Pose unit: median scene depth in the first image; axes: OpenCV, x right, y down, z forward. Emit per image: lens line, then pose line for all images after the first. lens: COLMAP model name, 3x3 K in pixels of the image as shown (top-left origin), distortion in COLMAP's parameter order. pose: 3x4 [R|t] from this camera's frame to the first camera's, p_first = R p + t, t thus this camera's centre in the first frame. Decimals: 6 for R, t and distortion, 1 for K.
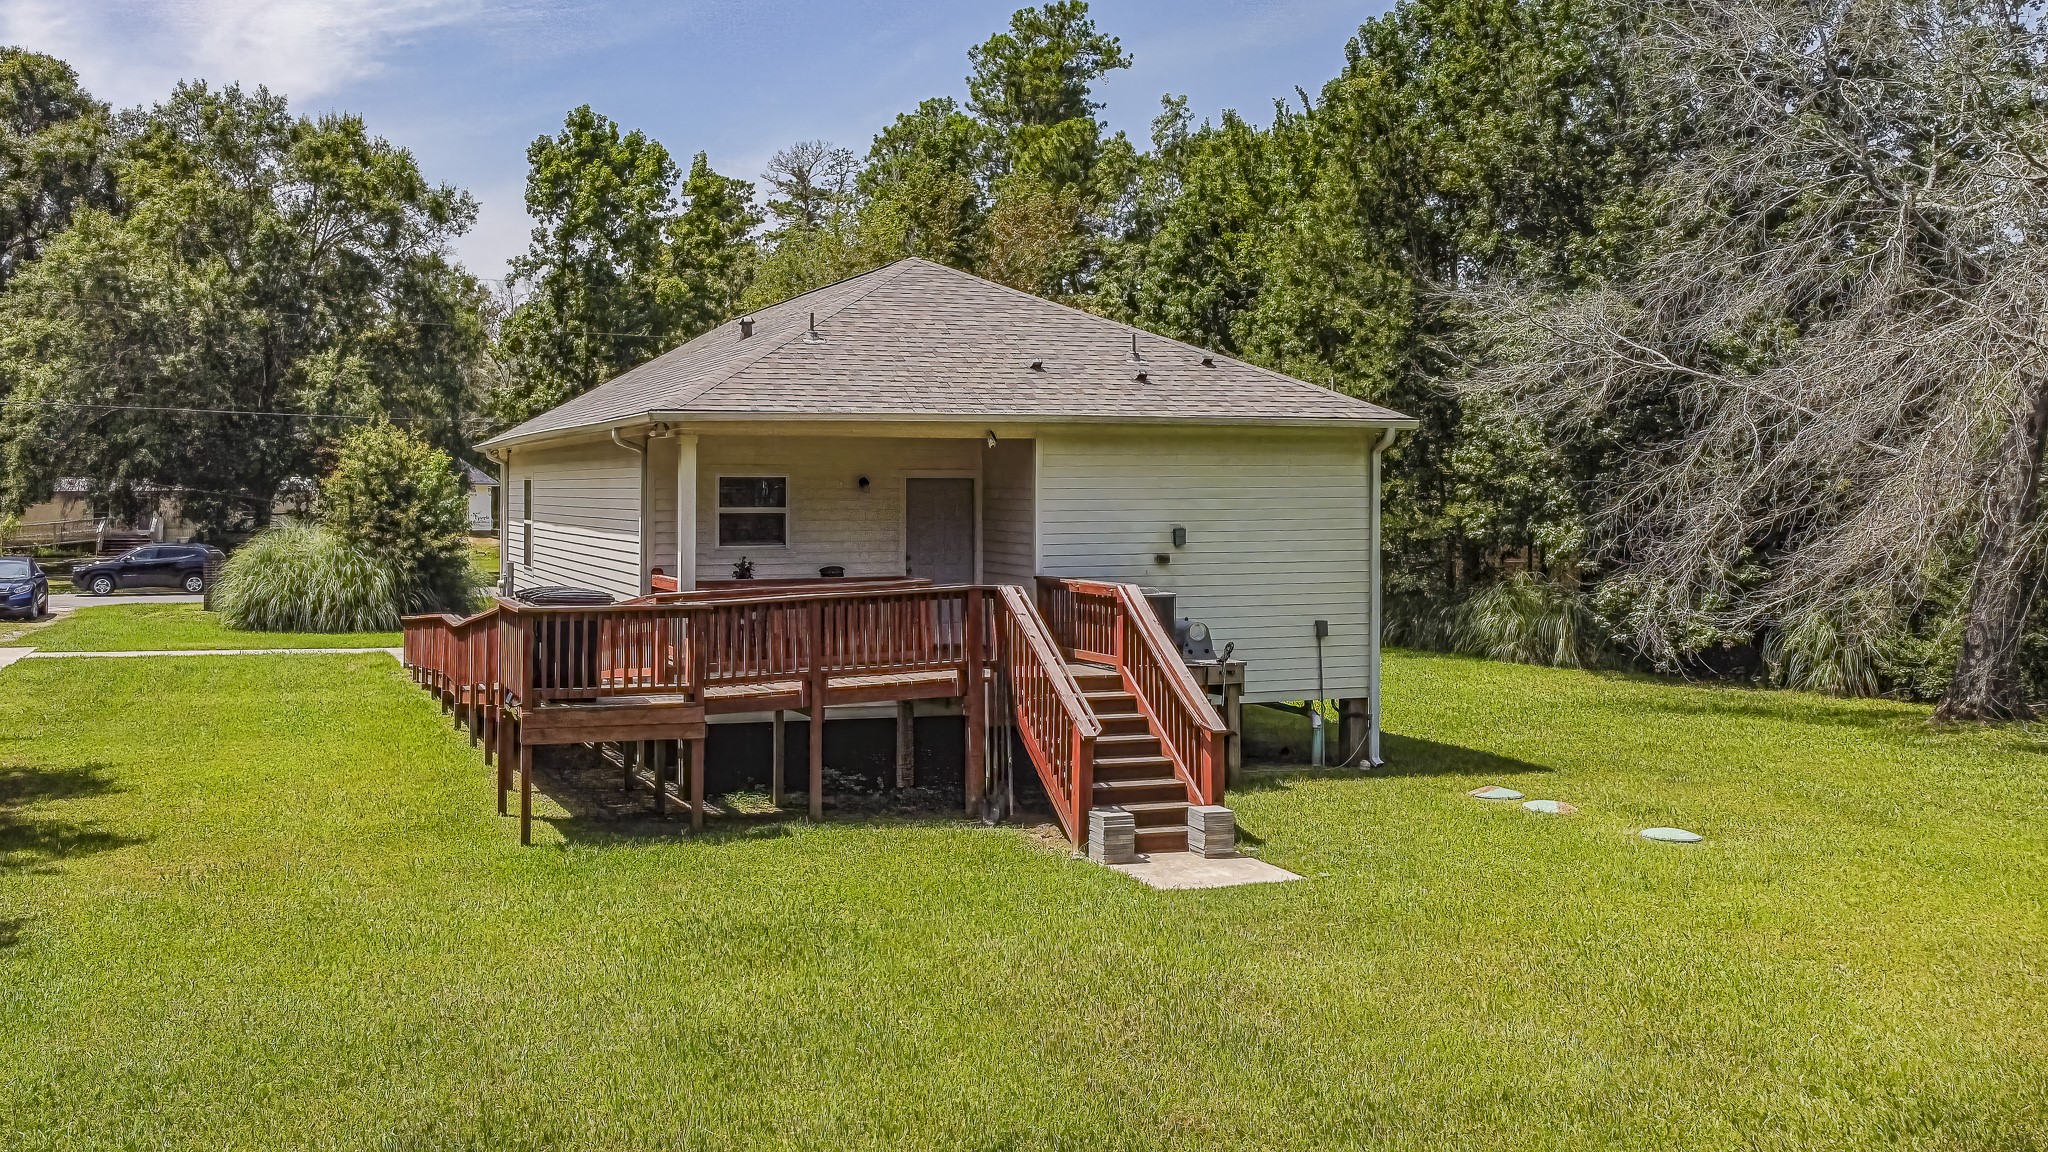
lens RADIAL K [[1788.0, 0, 835.3], [0, 1788.0, 468.5], [0, 0, 1]] dist [-0.021895, 0.030510]
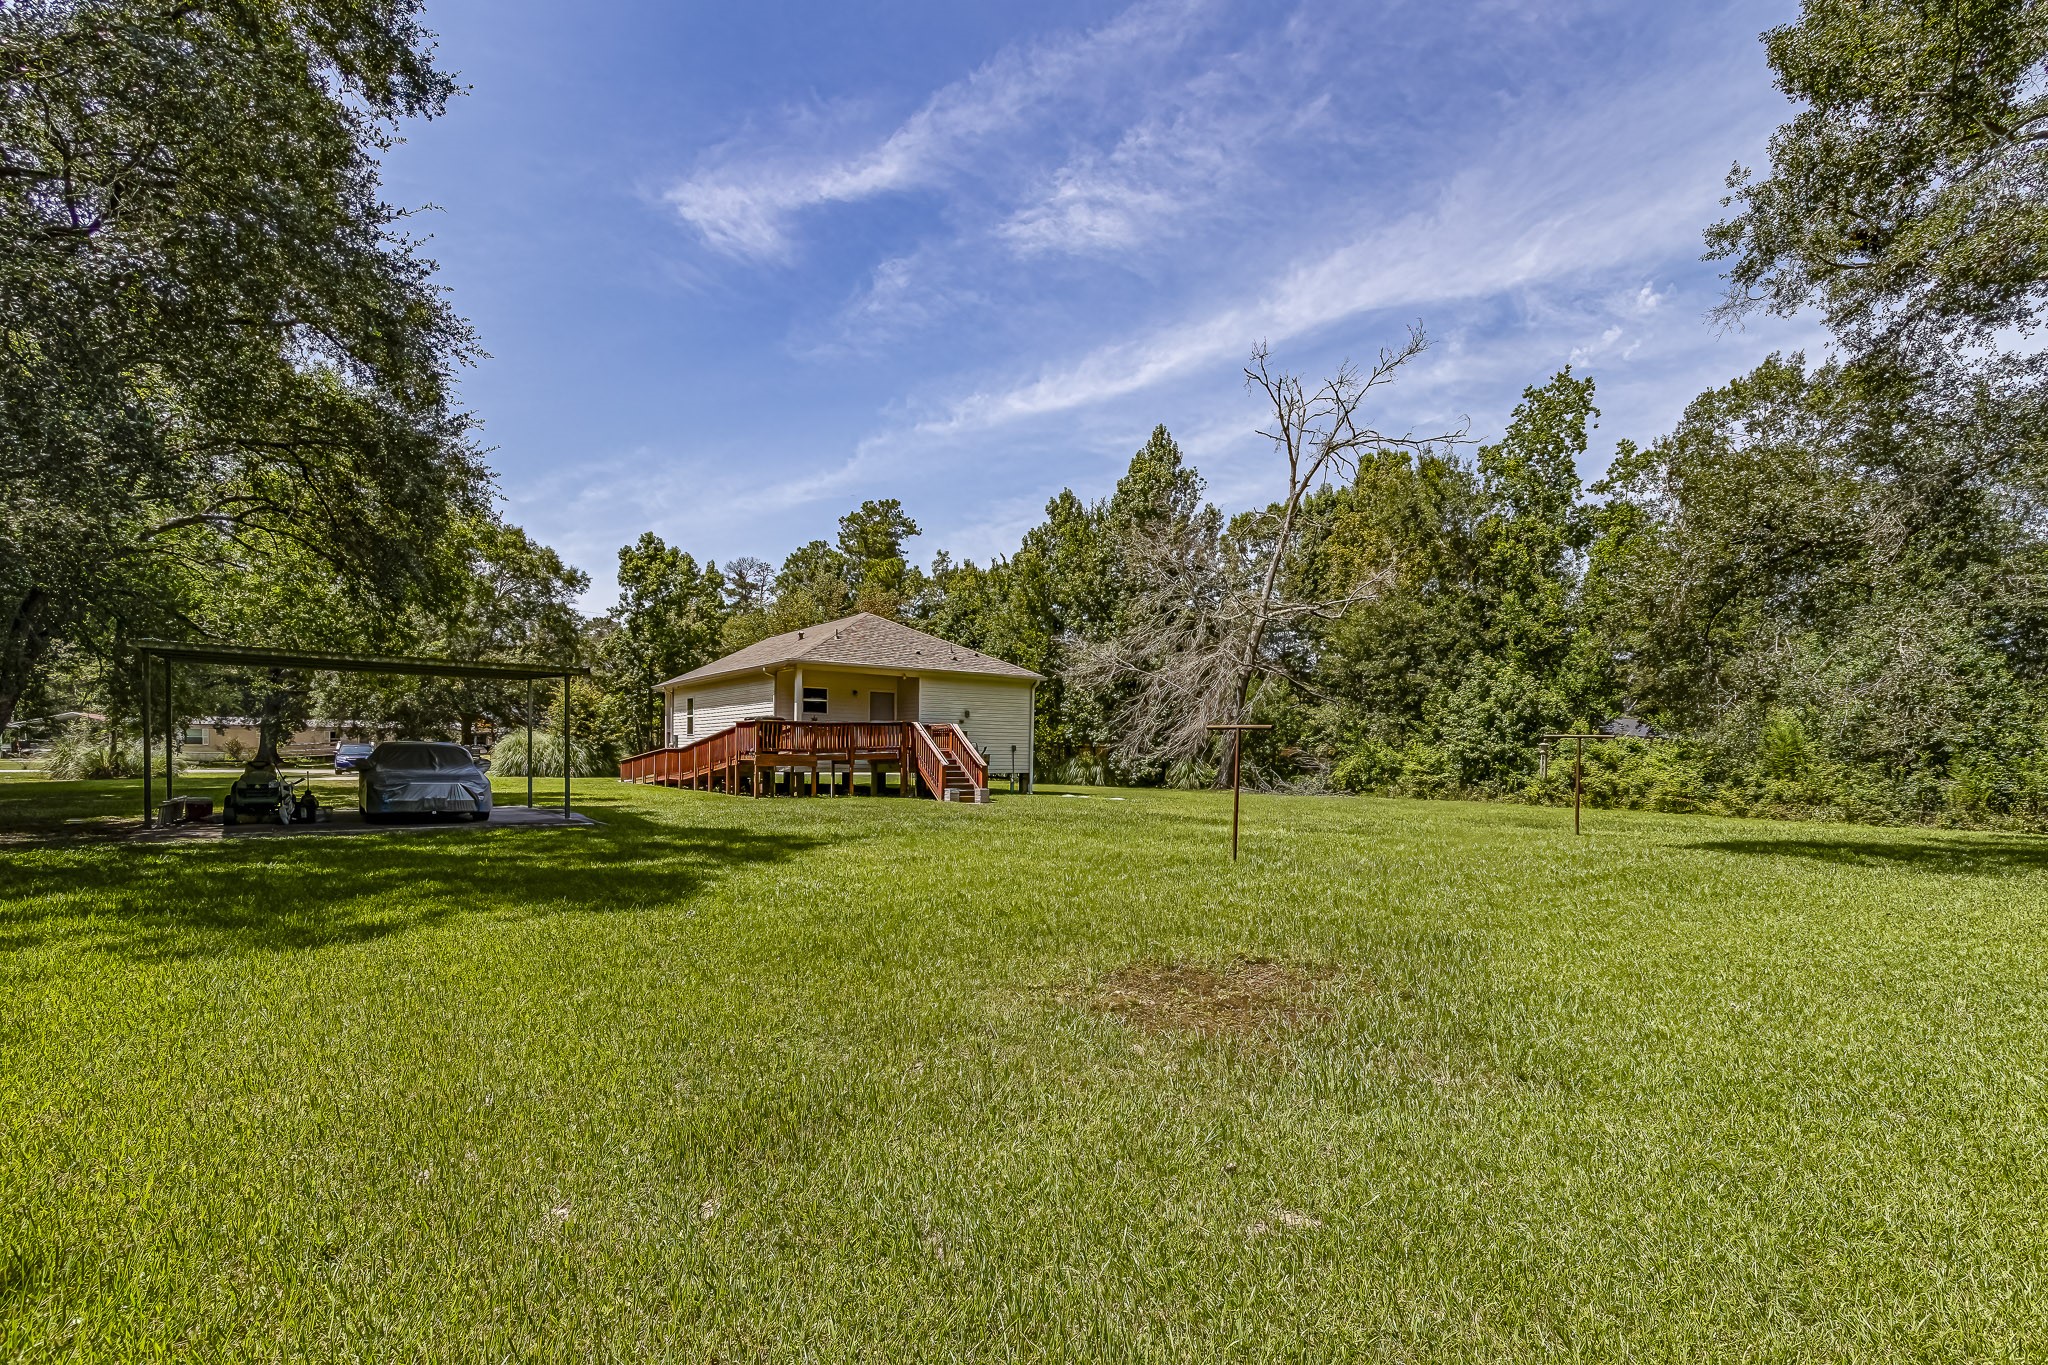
lens RADIAL K [[955.6, 0, 1066.9], [0, 955.6, 786.0], [0, 0, 1]] dist [-0.009539, 0.001381]
pose [[0.944946, 0.002566, 0.327216, -0.073205], [-0.016434, 0.999080, 0.039623, 0.041425], [-0.326813, -0.042819, 0.944118, -0.235312]]
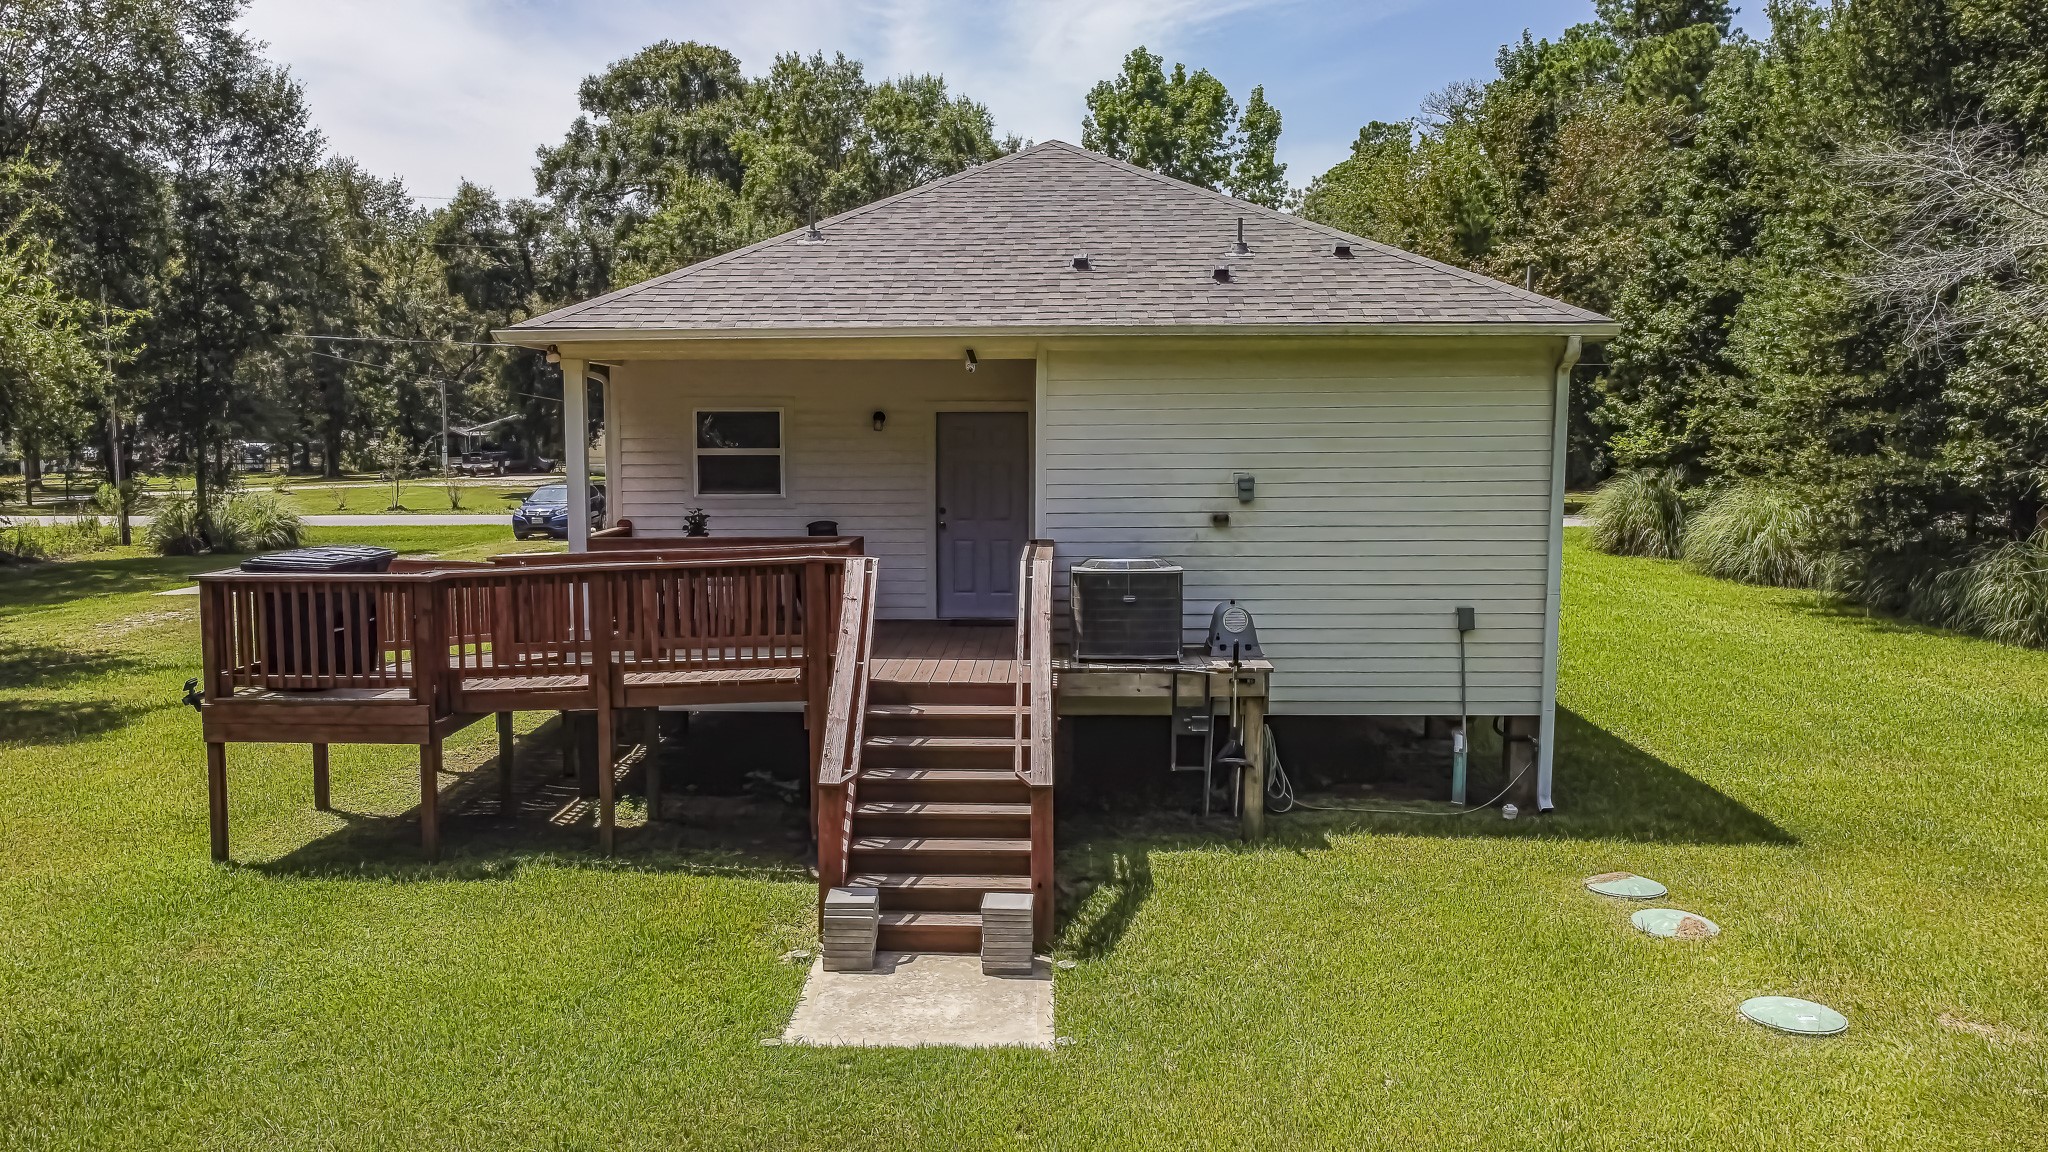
lens RADIAL K [[1551.5, 0, 1016.2], [0, 1551.5, 584.3], [0, 0, 1]] dist [0.000212, -0.006372]
pose [[0.942707, 0.032020, -0.332082, 0.145137], [0.006094, 0.993565, 0.113102, 0.001728], [0.333567, -0.108645, 0.936445, 0.165690]]
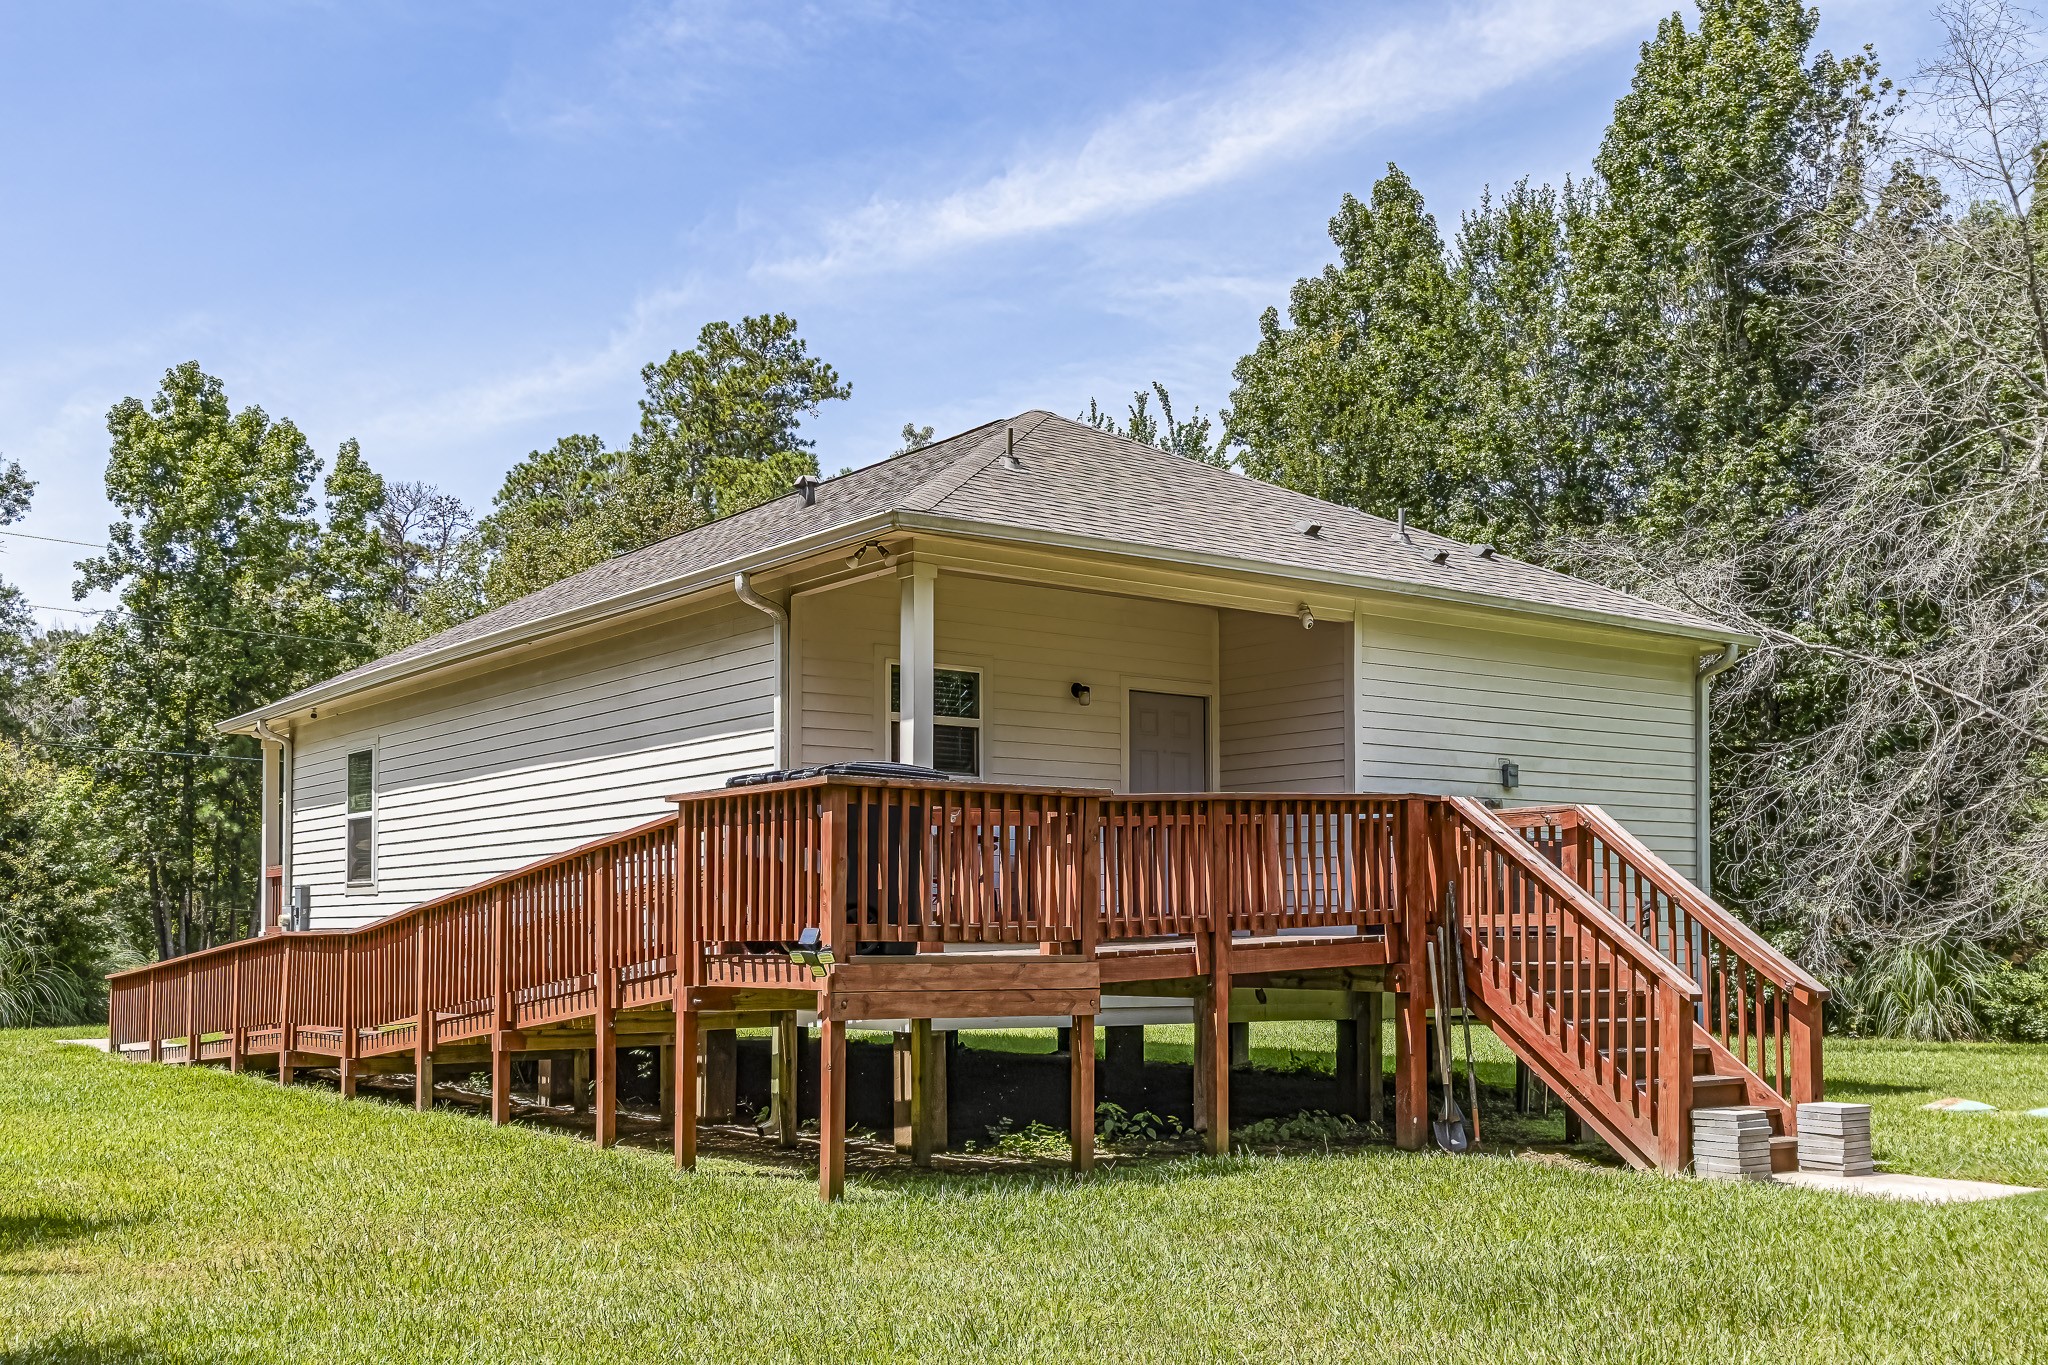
lens RADIAL K [[2003.8, 0, 1037.9], [0, 2003.8, 885.0], [0, 0, 1]] dist [-0.006679, 0.000000]
pose [[0.946001, 0.005496, 0.324119, -0.112228], [-0.000349, 0.999873, -0.015936, 0.043442], [-0.324165, 0.014962, 0.945882, 0.139879]]
